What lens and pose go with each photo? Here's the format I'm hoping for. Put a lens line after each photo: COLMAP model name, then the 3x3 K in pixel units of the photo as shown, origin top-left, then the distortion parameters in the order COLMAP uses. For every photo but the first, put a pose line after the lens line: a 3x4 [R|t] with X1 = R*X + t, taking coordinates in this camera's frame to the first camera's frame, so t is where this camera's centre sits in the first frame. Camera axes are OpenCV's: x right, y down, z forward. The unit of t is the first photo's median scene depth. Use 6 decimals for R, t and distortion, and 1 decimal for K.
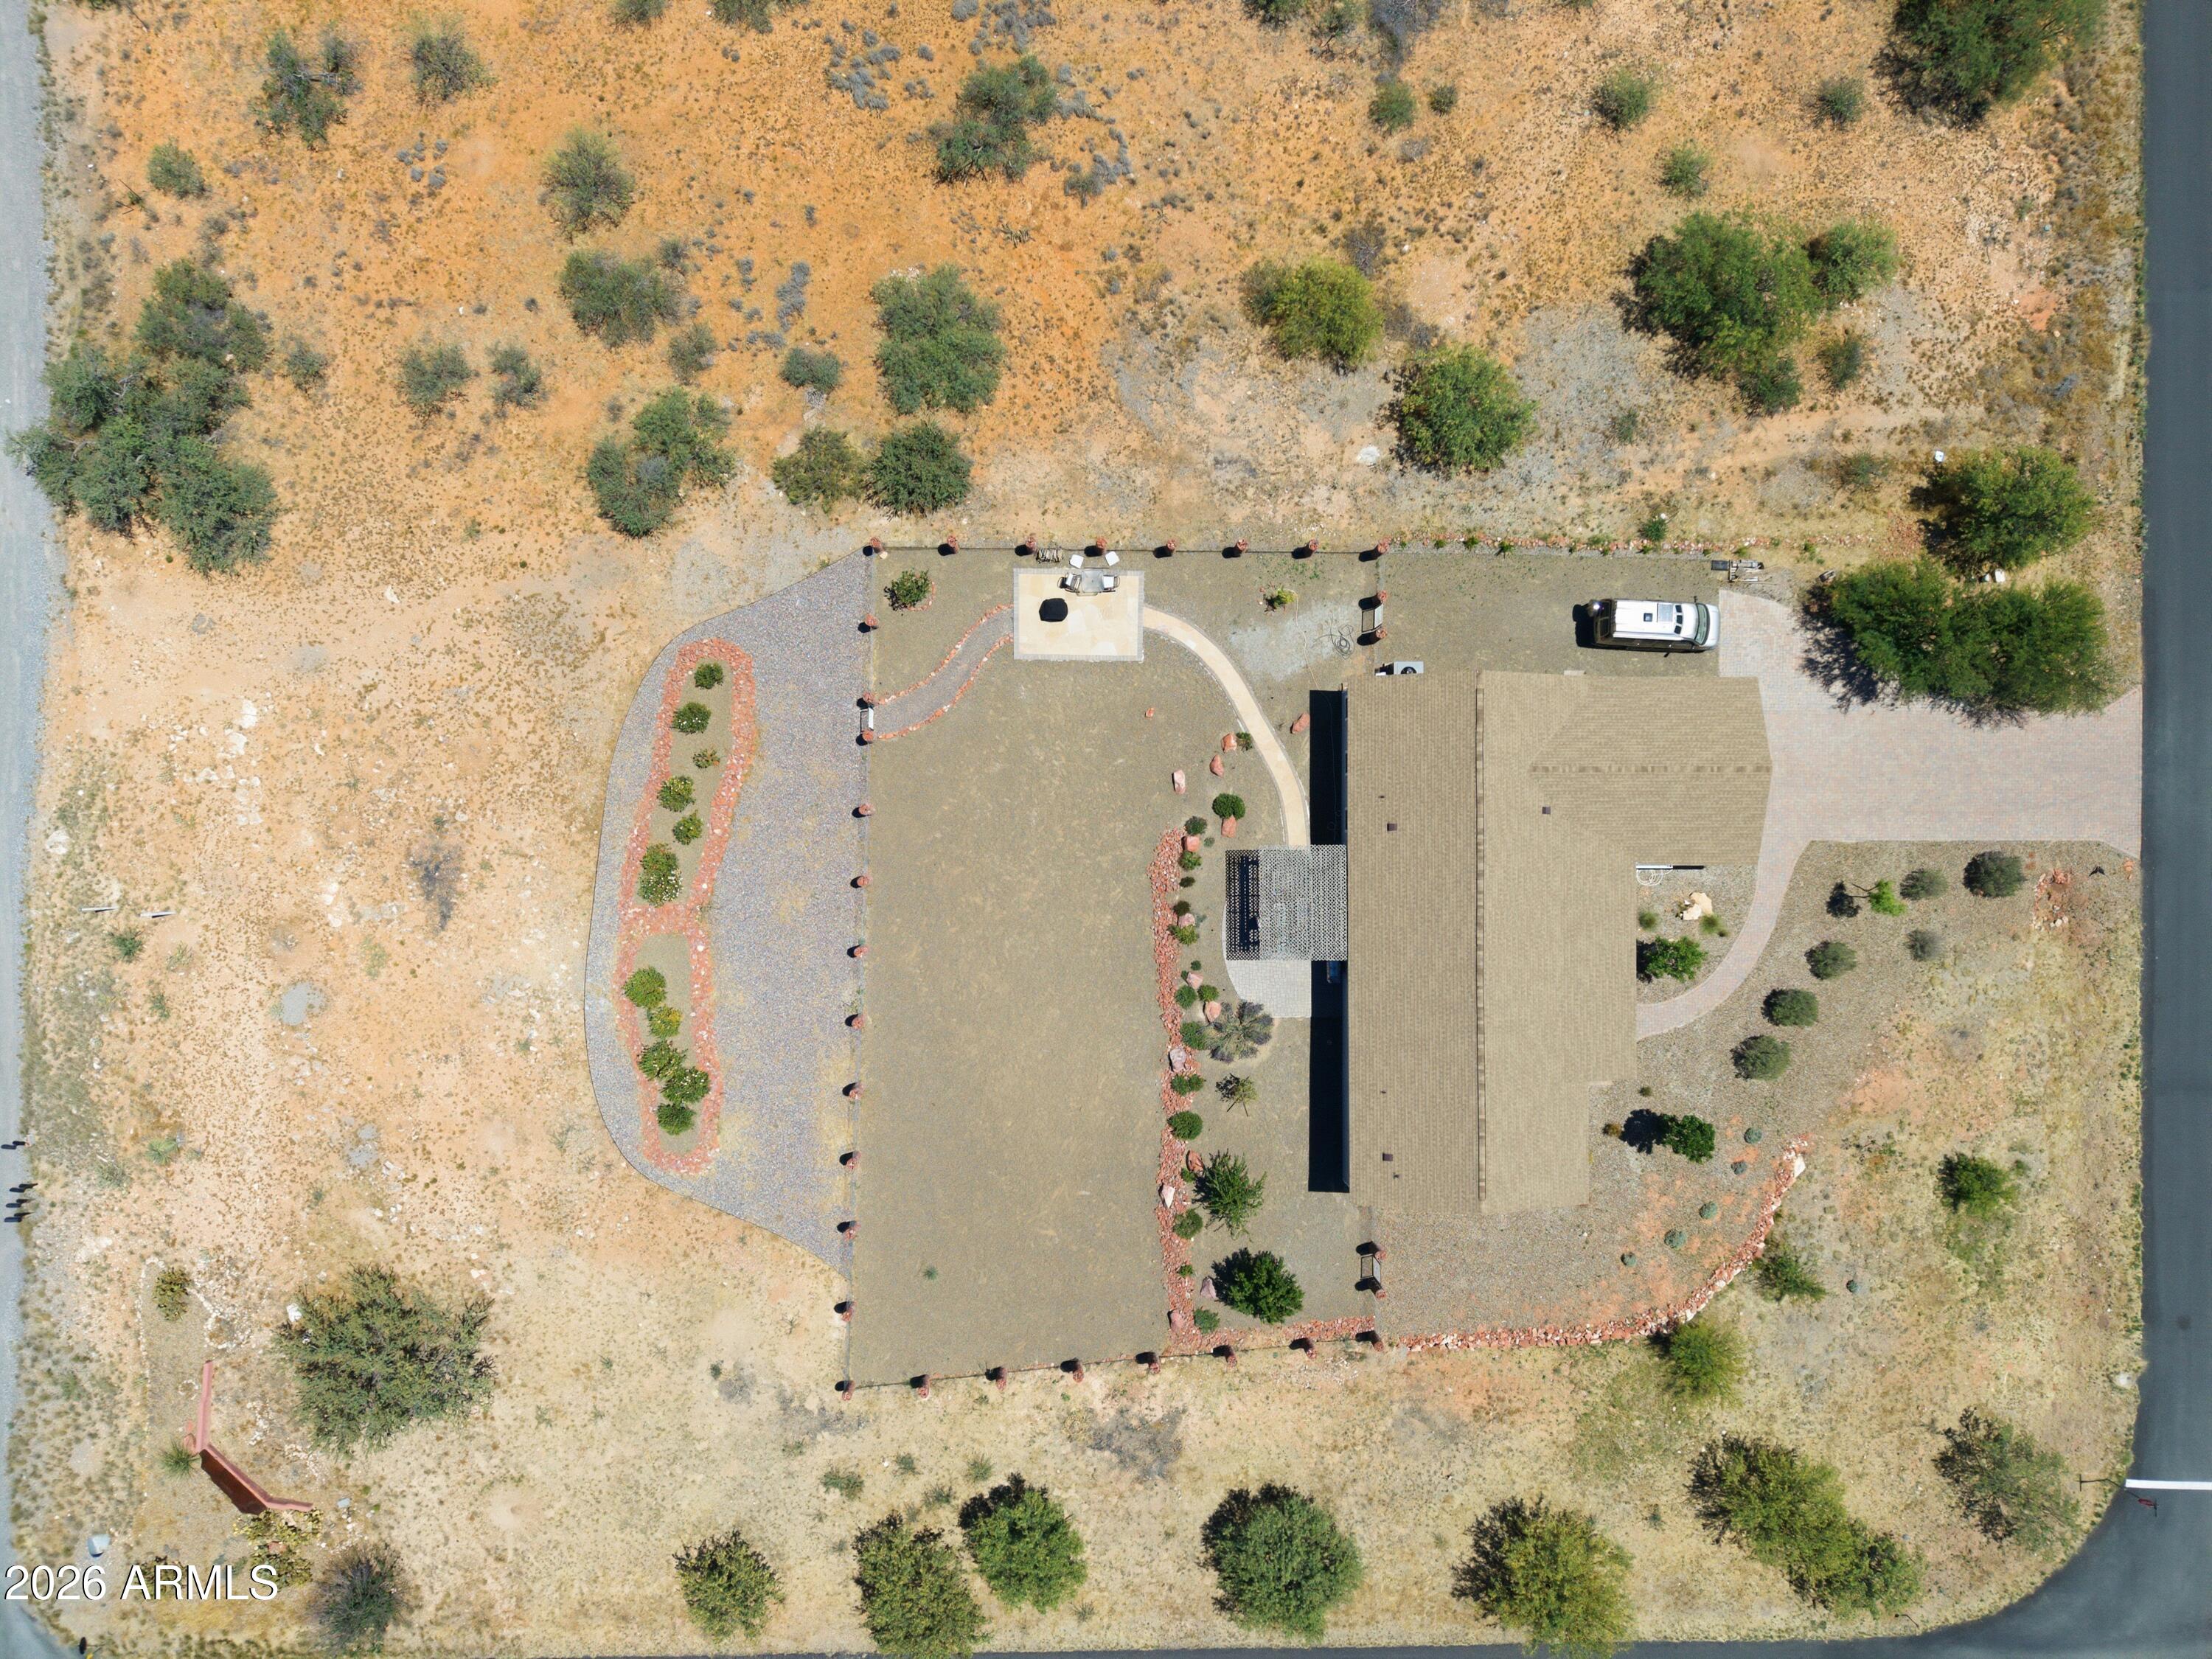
lens RADIAL K [[1471.1, 0, 1110.8], [0, 1471.1, 841.3], [0, 0, 1]] dist [0.037680, -0.032153]
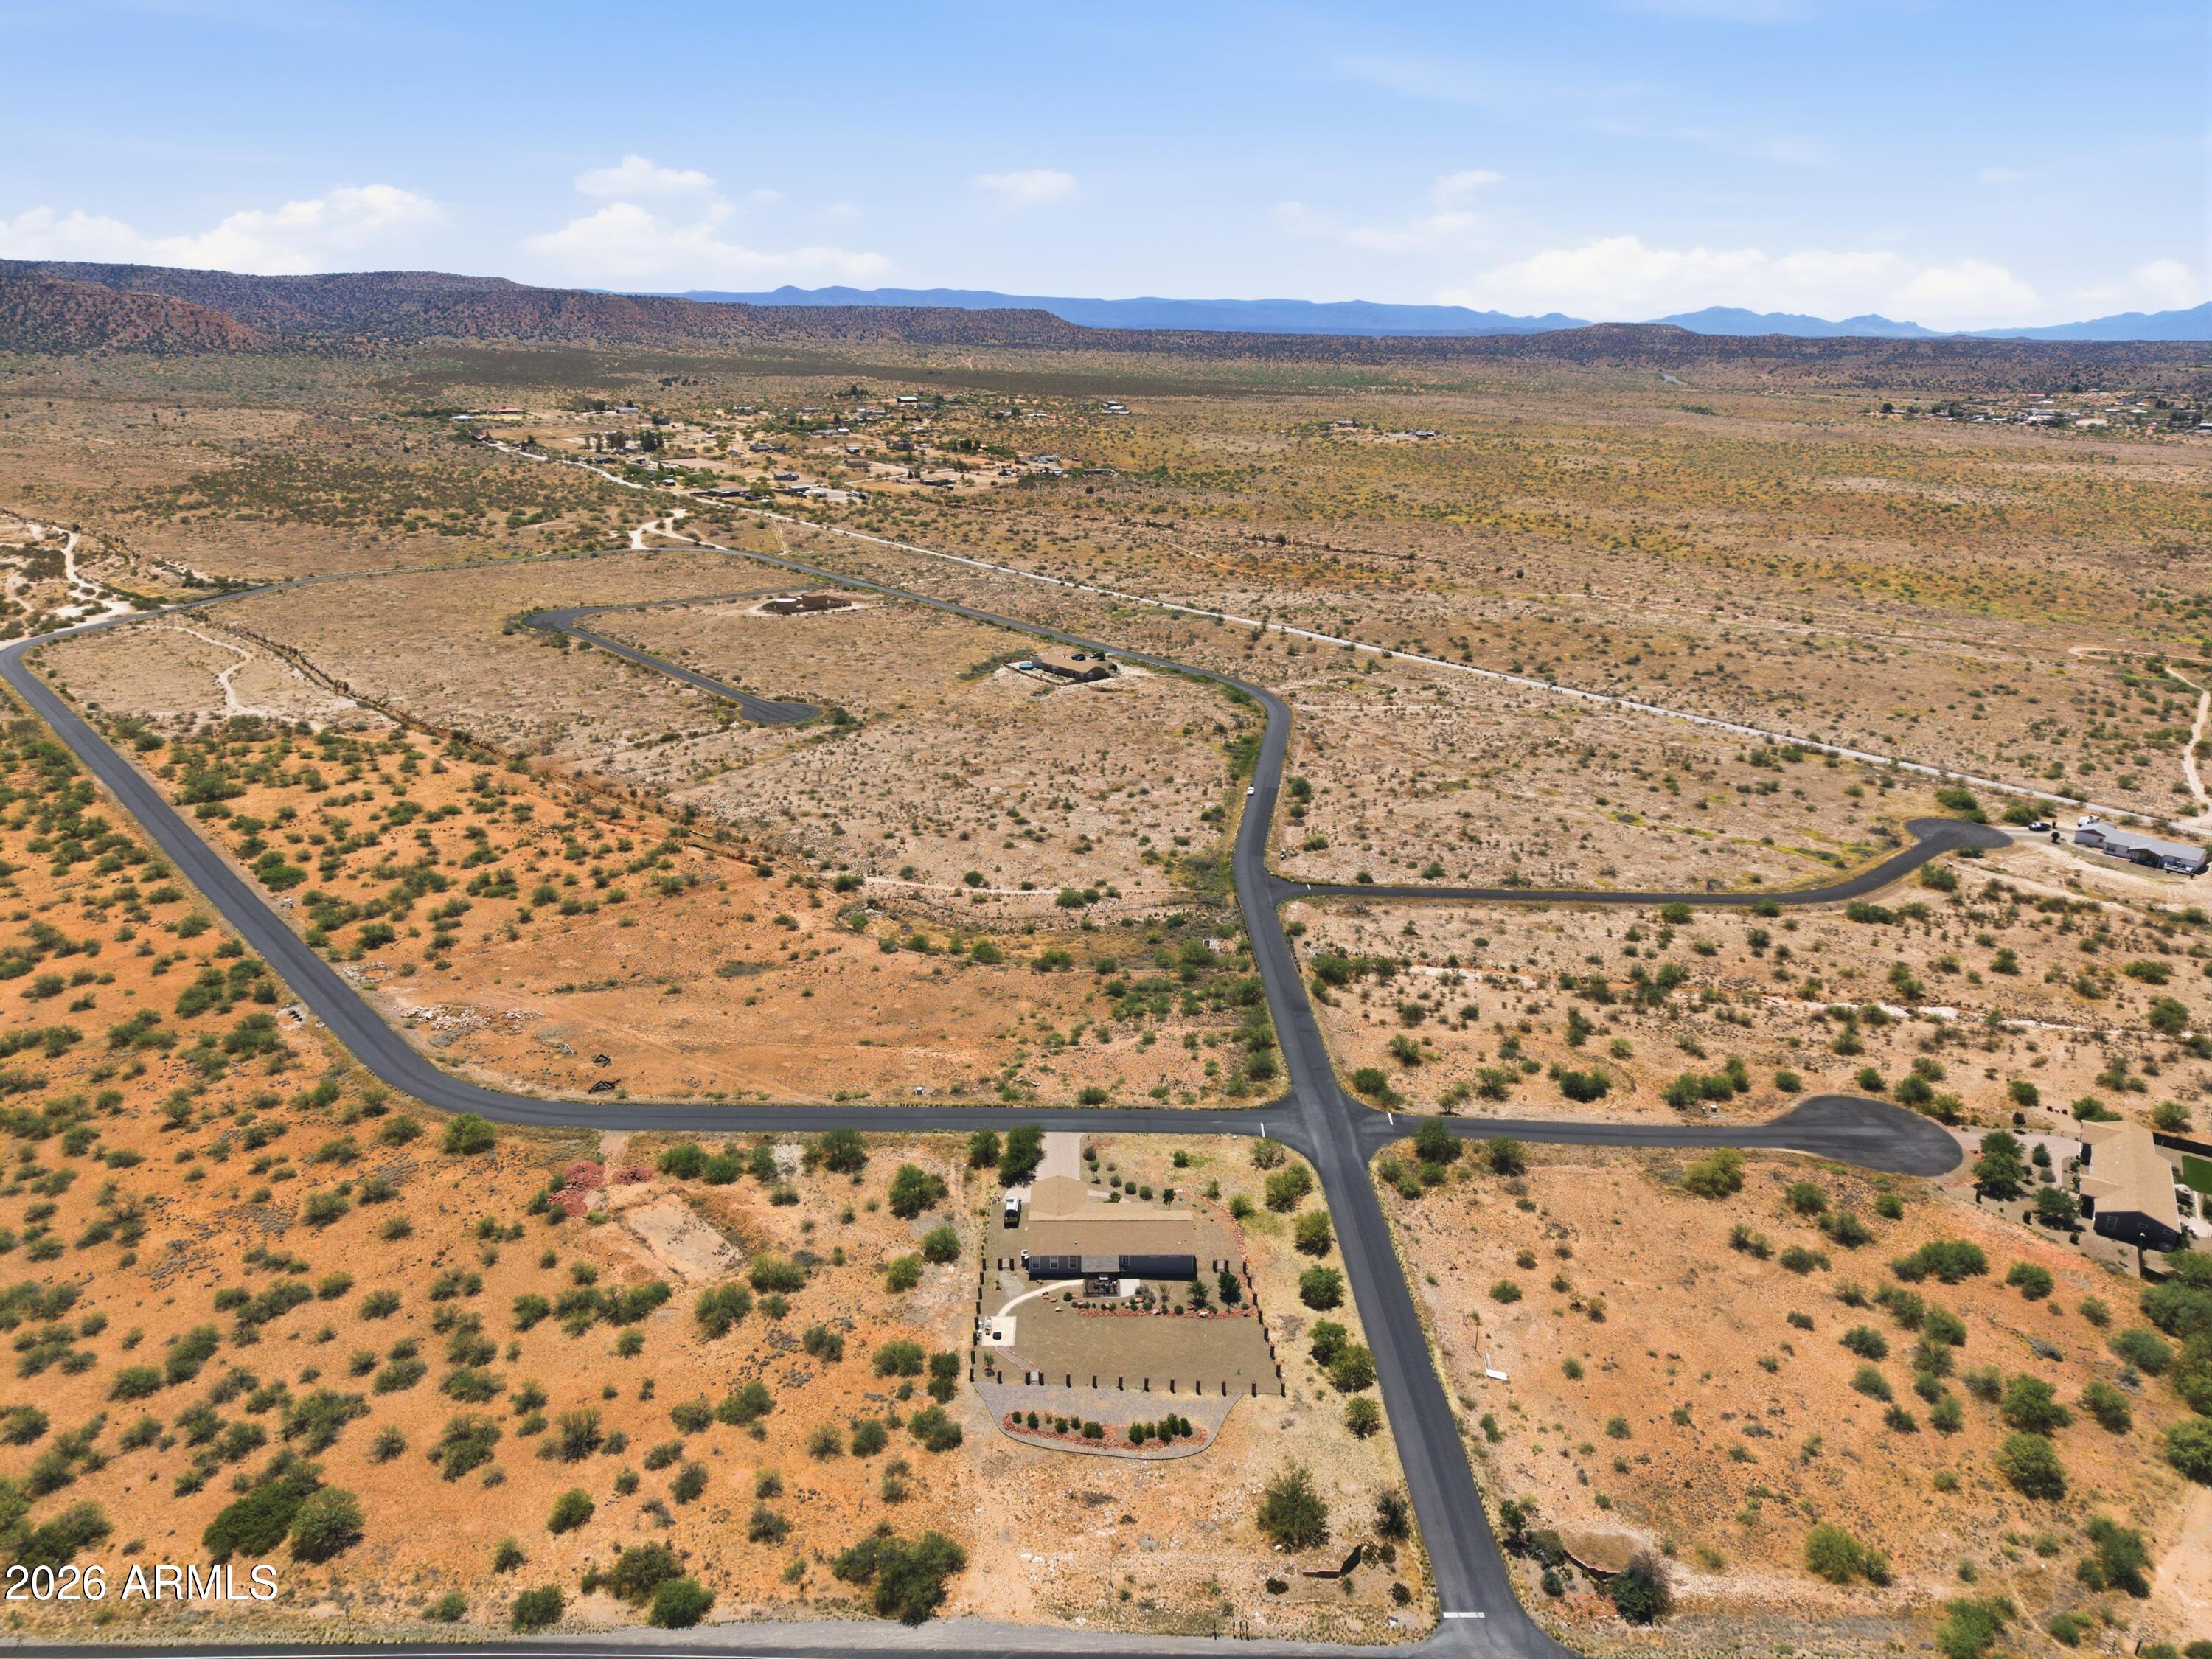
lens RADIAL K [[1471.1, 0, 1121.2], [0, 1471.1, 827.6], [0, 0, 1]] dist [0.037680, -0.032153]
pose [[-0.025827, -0.347518, 0.937318, -2.350966], [0.999445, 0.010777, 0.031534, -0.020828], [-0.021060, 0.937611, 0.347047, -0.892264]]
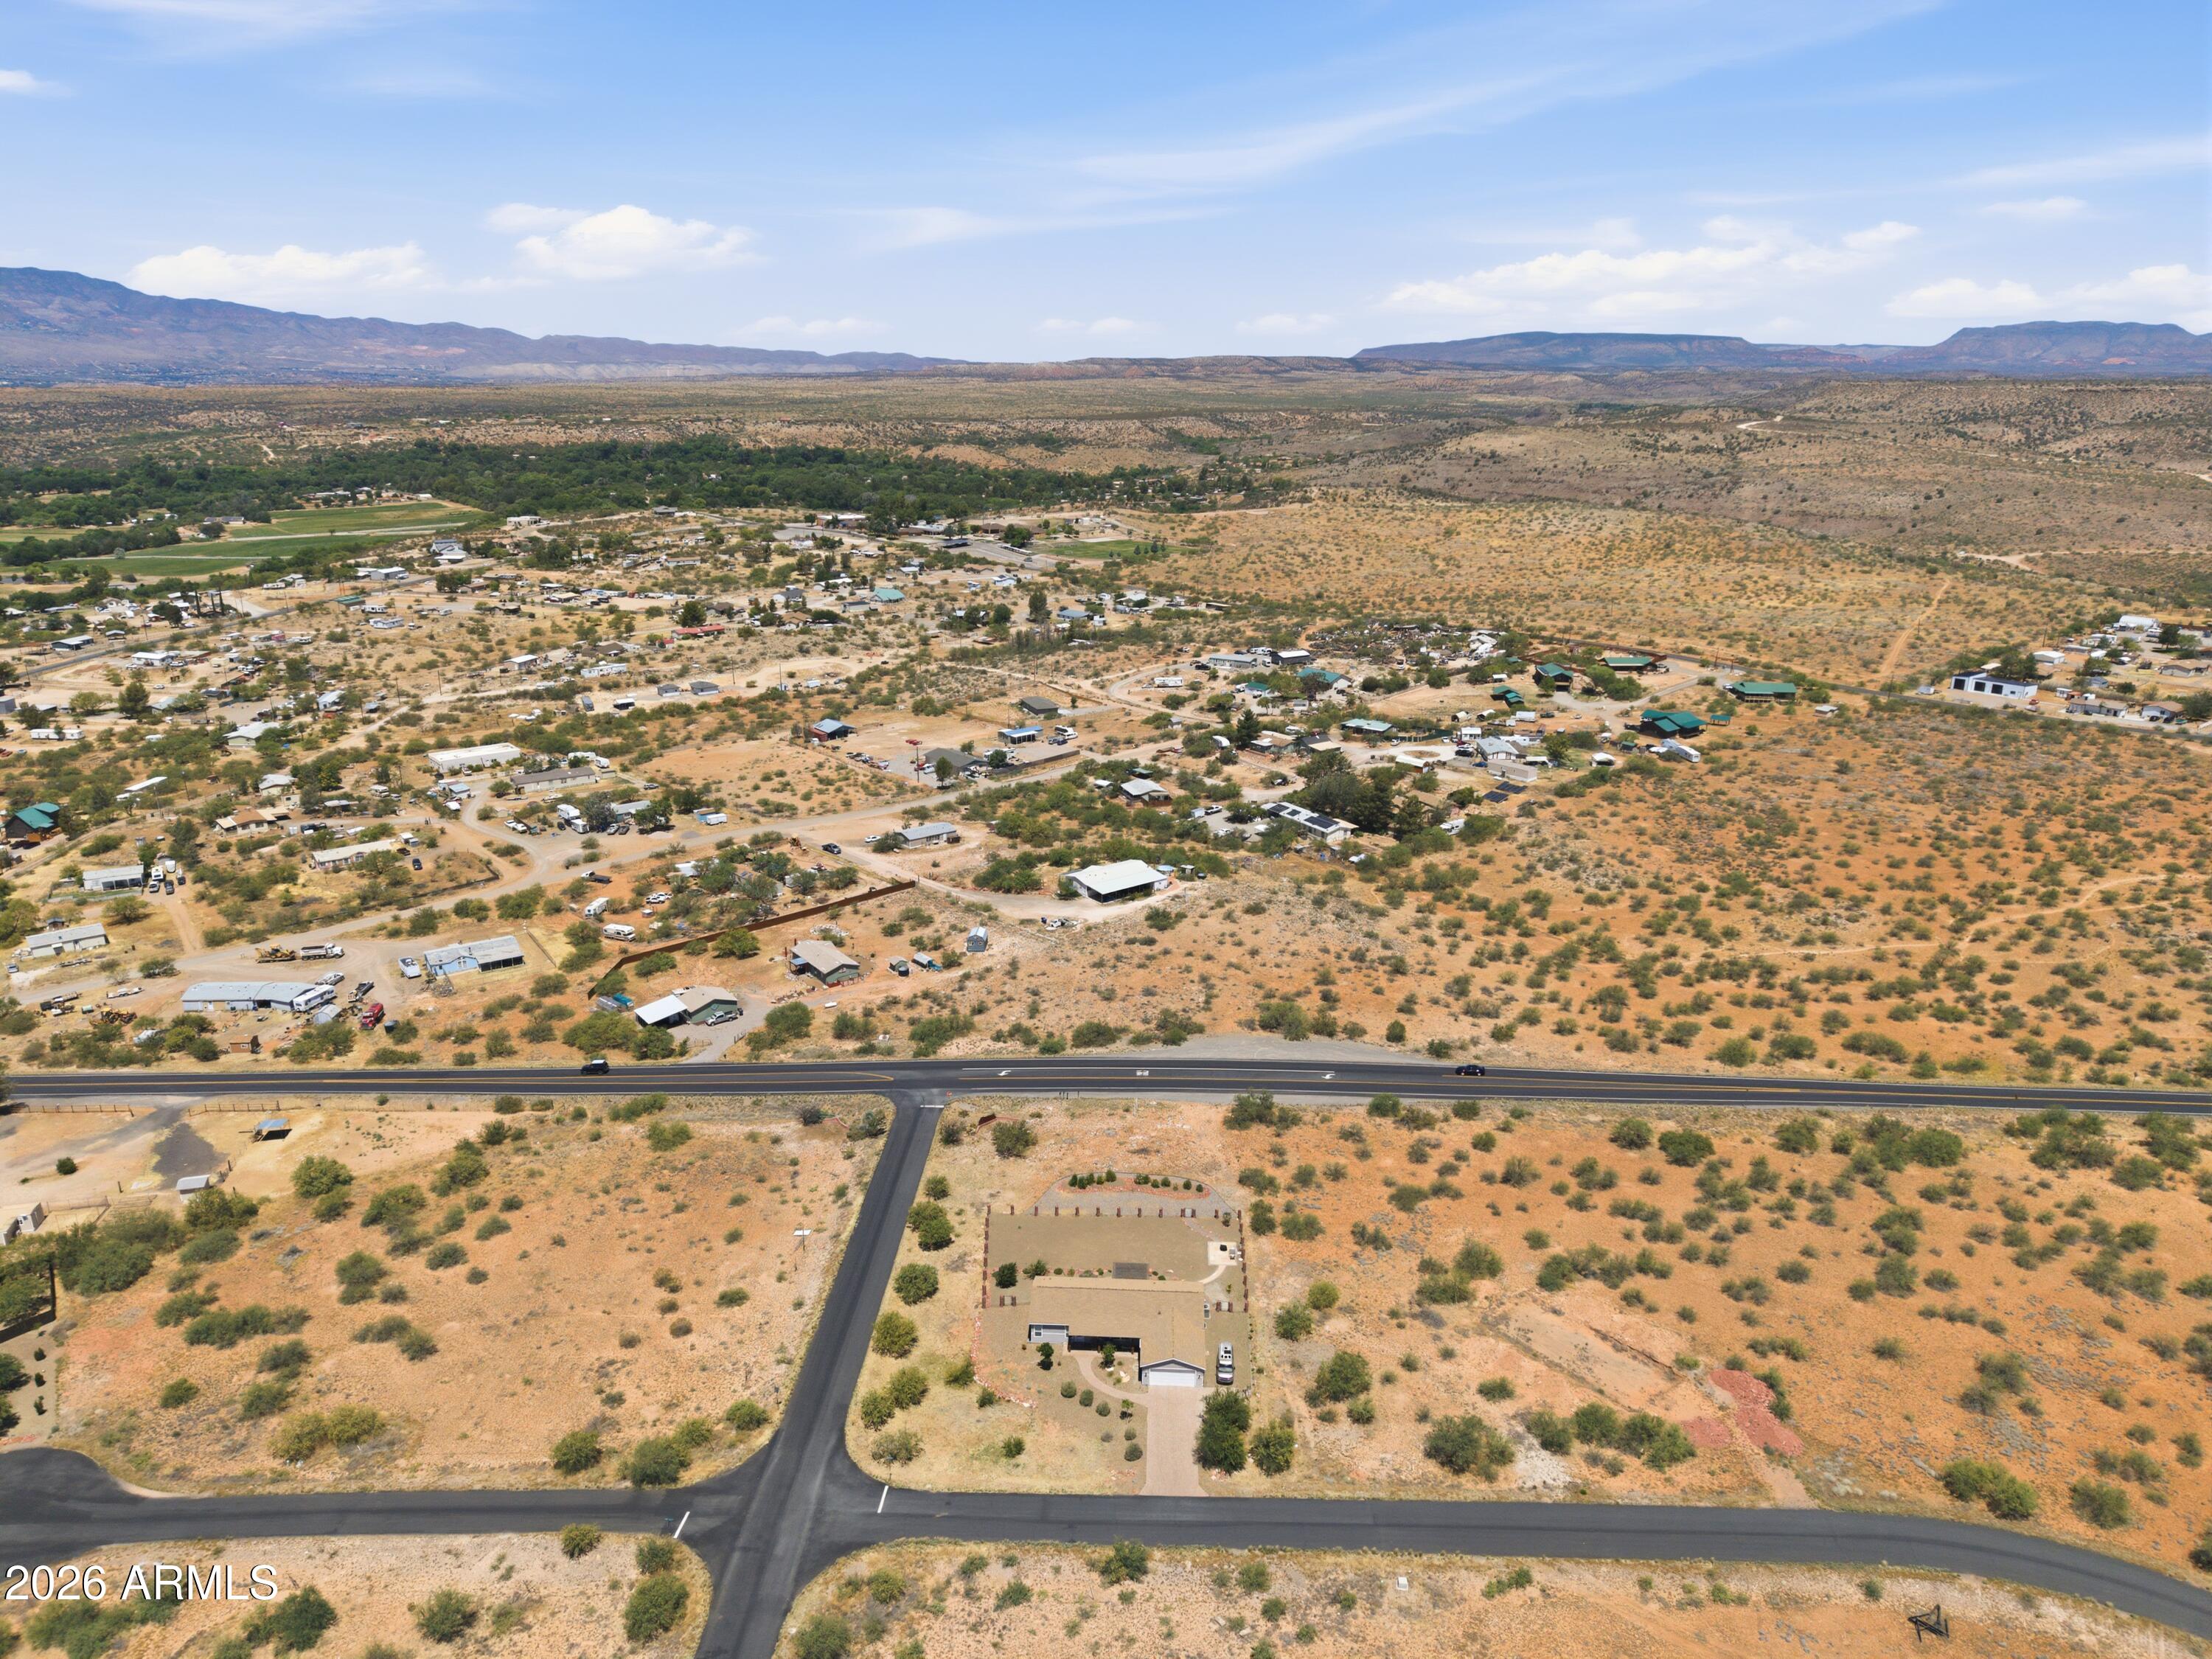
lens RADIAL K [[1471.1, 0, 1097.1], [0, 1471.1, 833.3], [0, 0, 1]] dist [0.037680, -0.032153]
pose [[-0.047178, 0.271447, -0.961296, 2.813087], [-0.998882, -0.009861, 0.046238, -0.022491], [0.003072, 0.962403, 0.271609, -0.739920]]
